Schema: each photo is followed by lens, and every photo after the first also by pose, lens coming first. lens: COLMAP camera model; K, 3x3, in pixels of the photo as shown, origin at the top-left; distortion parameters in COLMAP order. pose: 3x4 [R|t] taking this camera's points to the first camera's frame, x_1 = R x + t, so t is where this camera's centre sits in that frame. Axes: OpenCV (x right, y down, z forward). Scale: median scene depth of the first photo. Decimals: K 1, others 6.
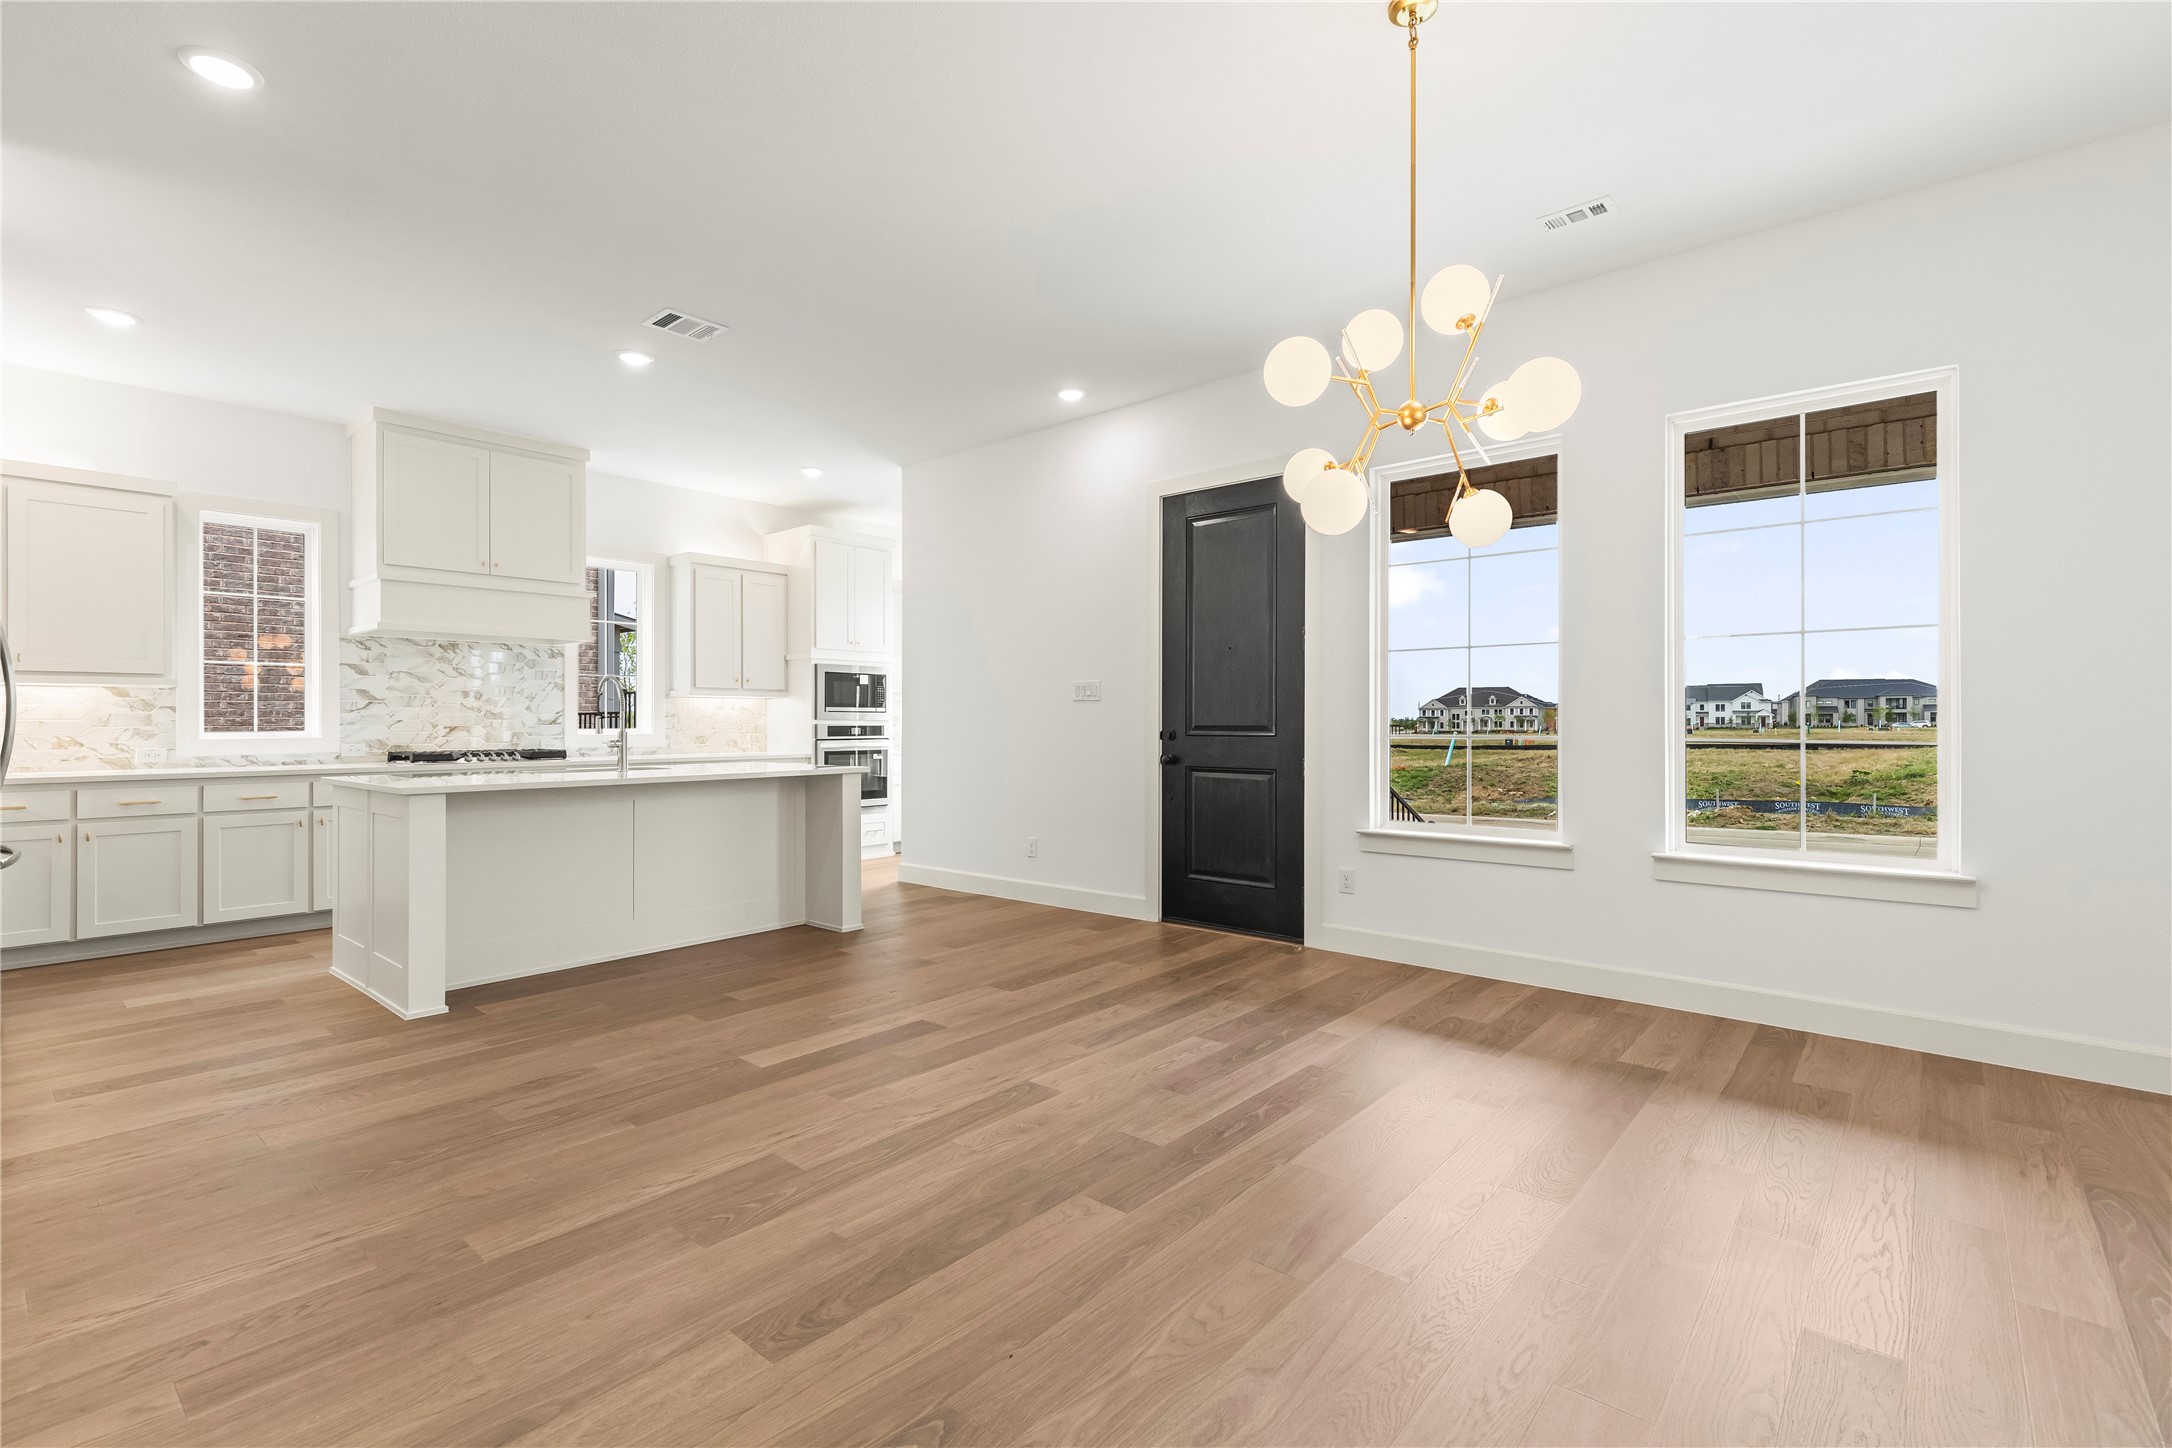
lens RADIAL K [[974.4, 0, 1074.0], [0, 974.4, 718.3], [0, 0, 1]] dist [0.009144, -0.002237]
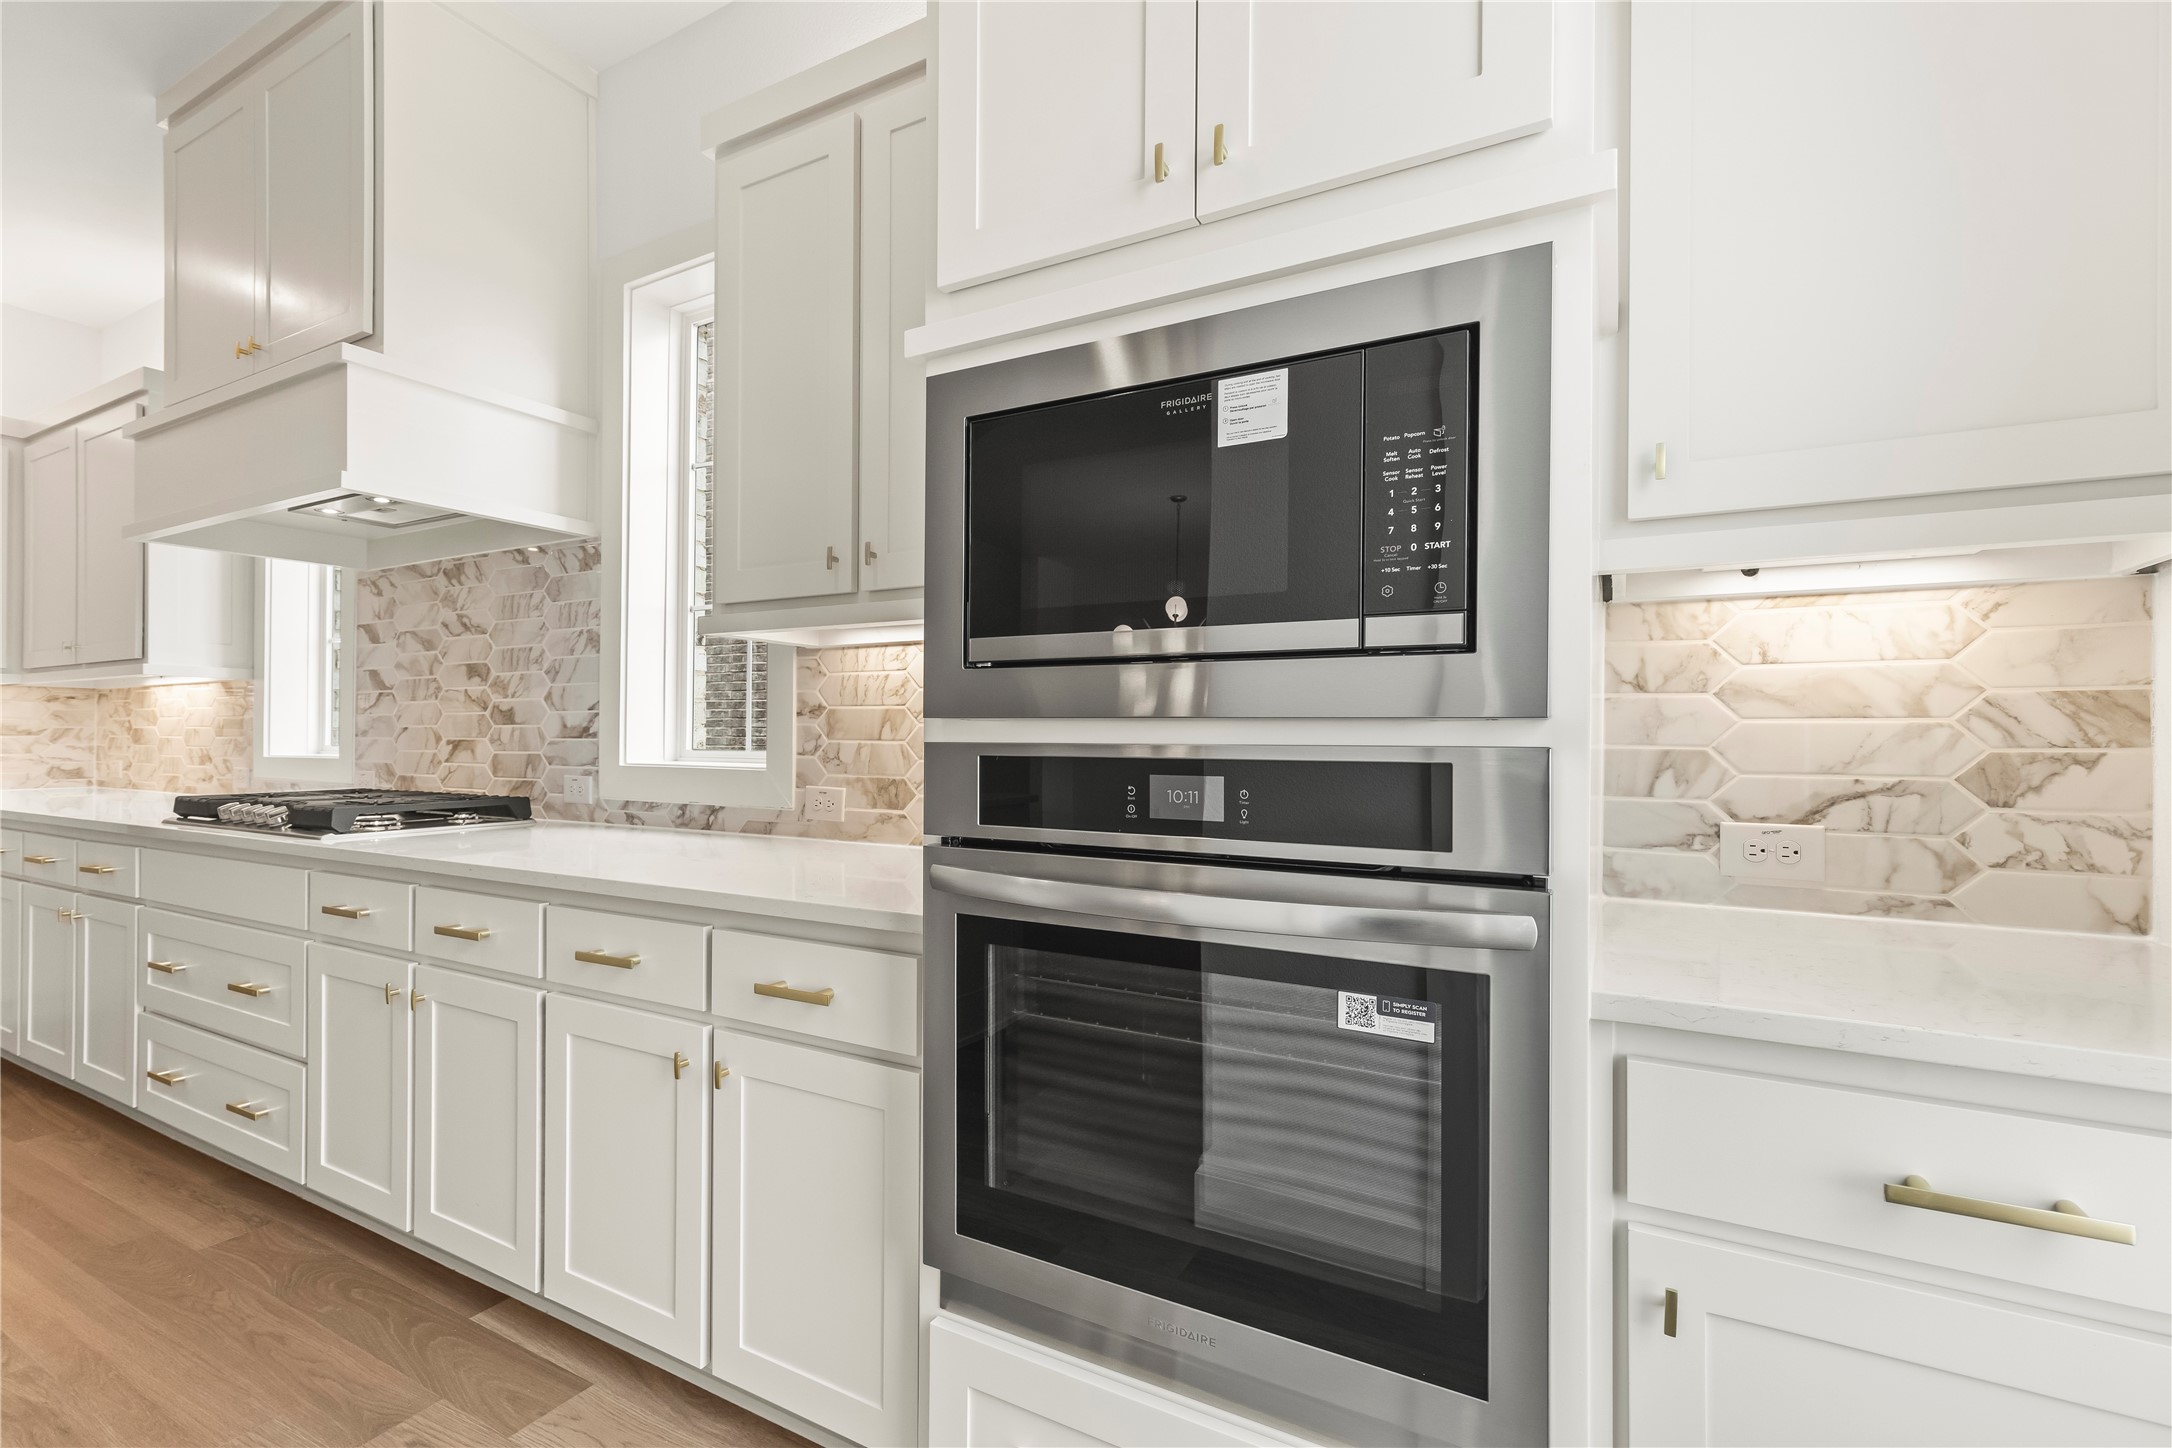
lens RADIAL K [[974.4, 0, 1062.9], [0, 974.4, 733.7], [0, 0, 1]] dist [0.009144, -0.002237]
pose [[0.199599, 0.001677, -0.979876, -0.116687], [0.001806, 0.999996, 0.002079, 0.004769], [0.979876, -0.002185, 0.199596, 1.203541]]
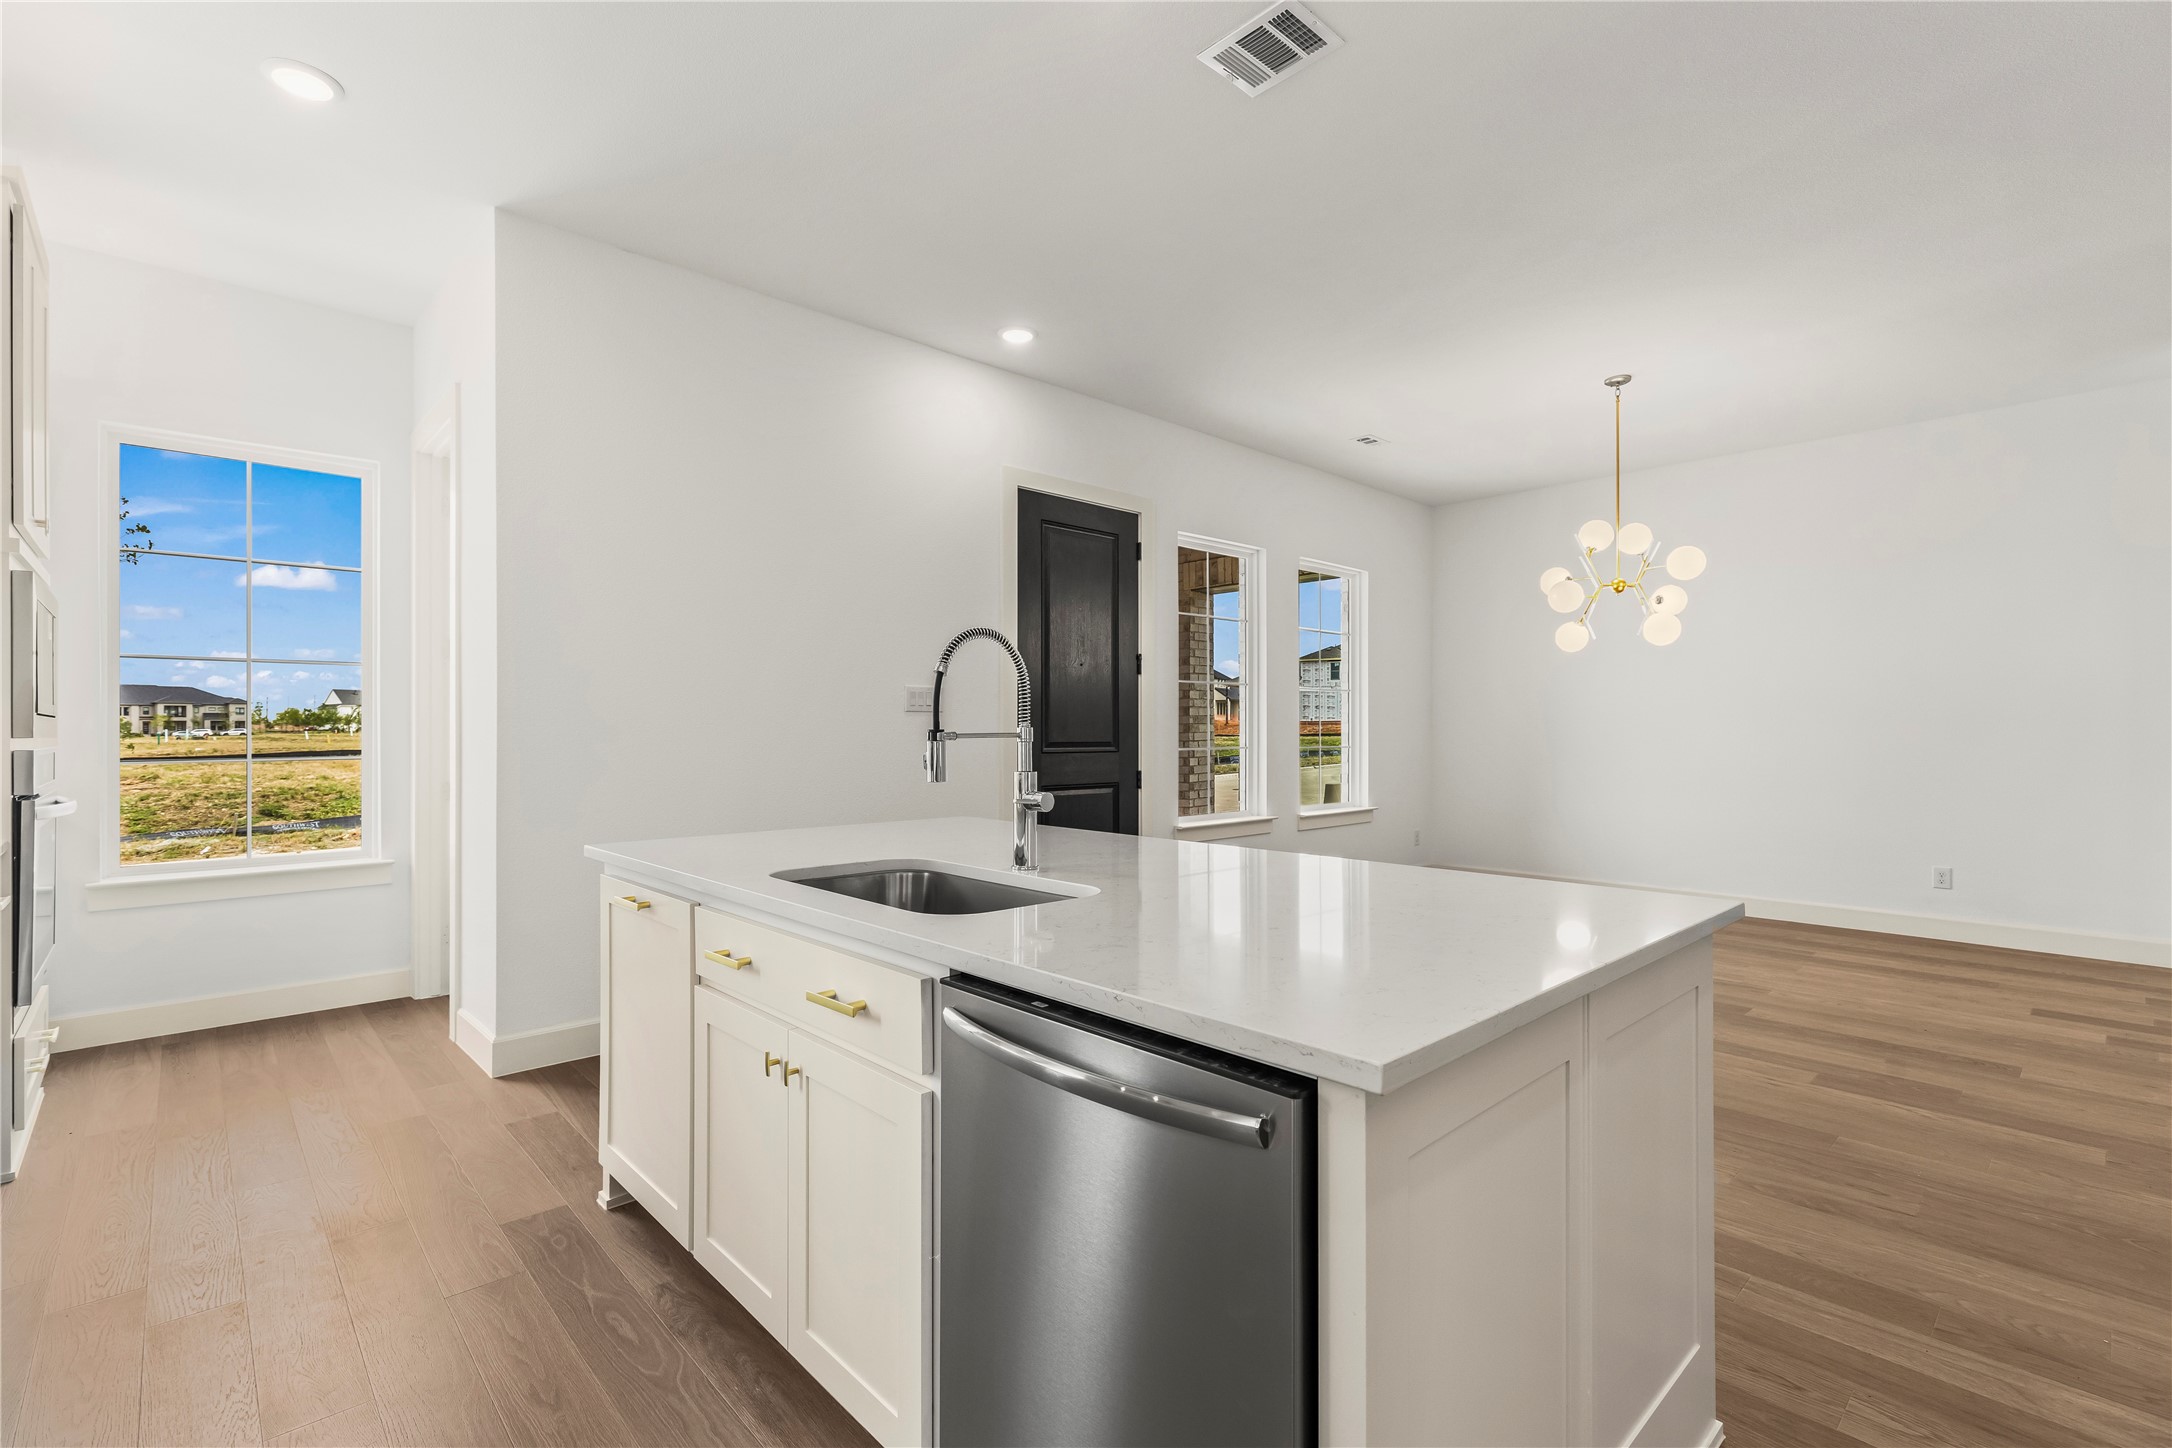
lens RADIAL K [[974.4, 0, 1059.3], [0, 974.4, 723.3], [0, 0, 1]] dist [0.009144, -0.002237]
pose [[0.114859, 0.009044, 0.993341, -0.682314], [-0.005603, 0.999949, -0.008456, -0.003179], [-0.993366, -0.004595, 0.114903, 0.736219]]
